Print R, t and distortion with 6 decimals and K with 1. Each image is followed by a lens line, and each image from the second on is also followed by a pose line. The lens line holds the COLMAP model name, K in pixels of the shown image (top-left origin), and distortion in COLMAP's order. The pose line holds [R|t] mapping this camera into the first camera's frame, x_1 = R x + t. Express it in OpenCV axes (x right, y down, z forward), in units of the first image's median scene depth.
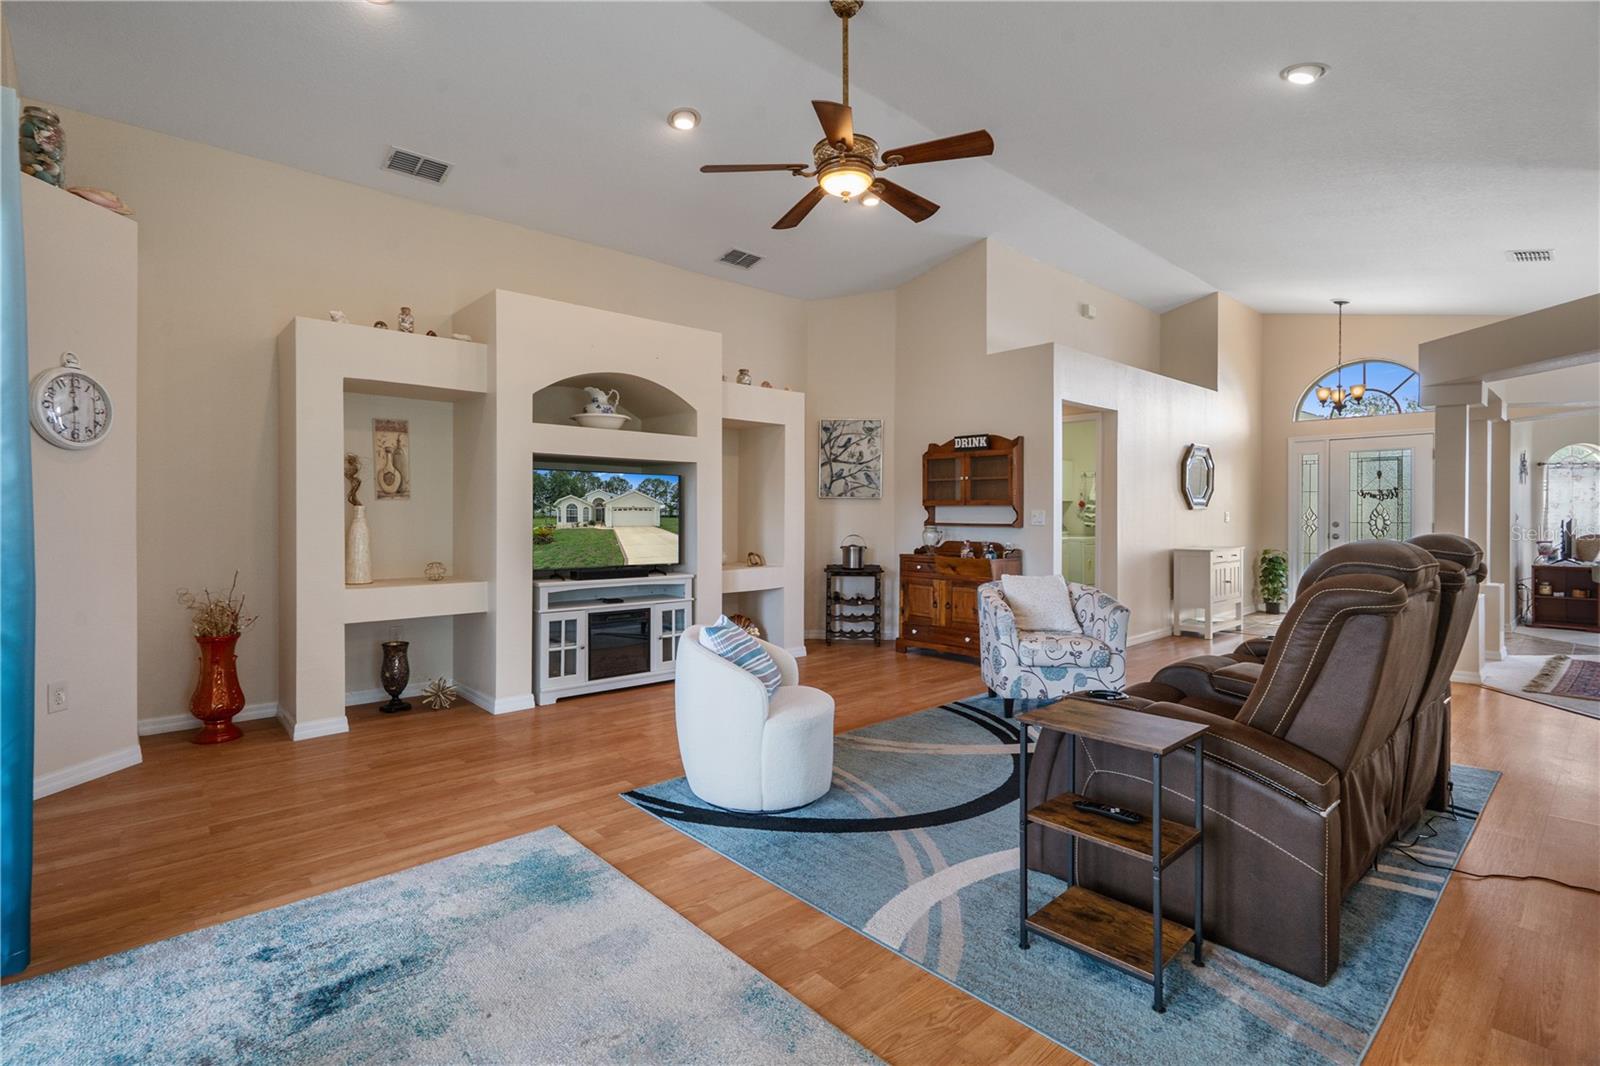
lens RADIAL K [[743.0, 0, 801.5], [0, 743.0, 516.1], [0, 0, 1]] dist [0.000496, 0.001488]
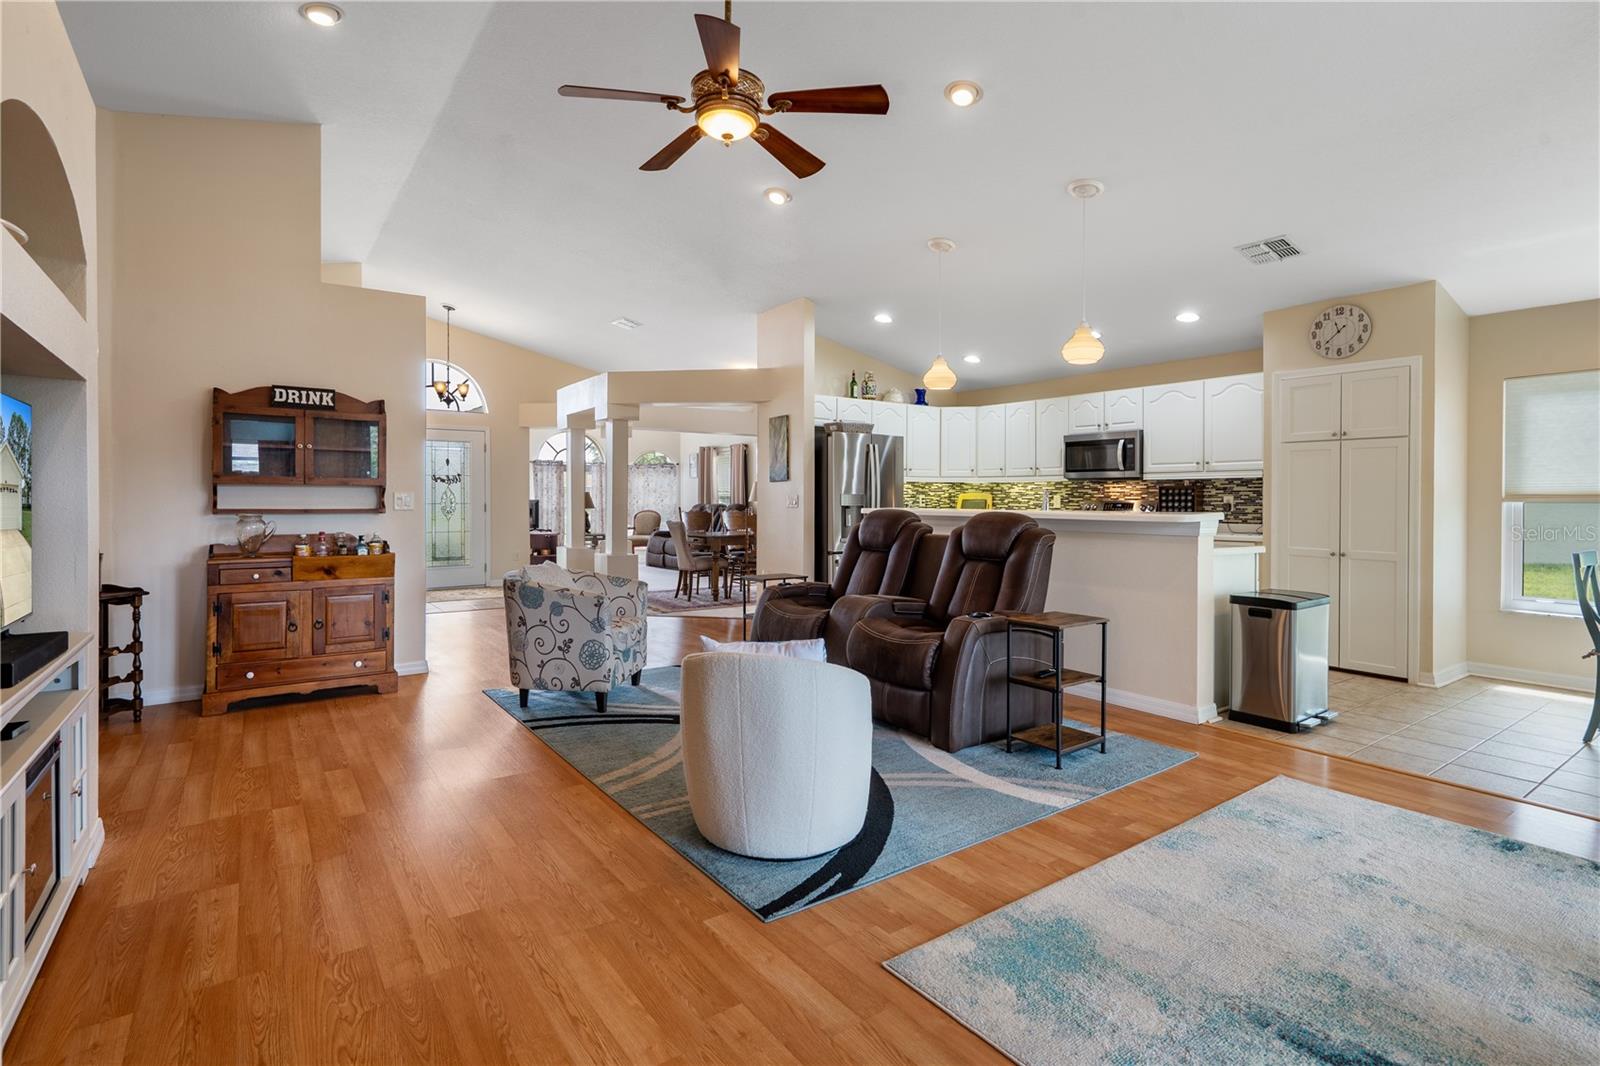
lens RADIAL K [[743.0, 0, 805.4], [0, 743.0, 515.2], [0, 0, 1]] dist [0.000496, 0.001488]
pose [[0.127998, -0.022667, 0.991515, -0.927916], [-0.004054, 0.999718, 0.023378, -0.006680], [-0.991766, -0.007012, 0.127870, 0.913041]]
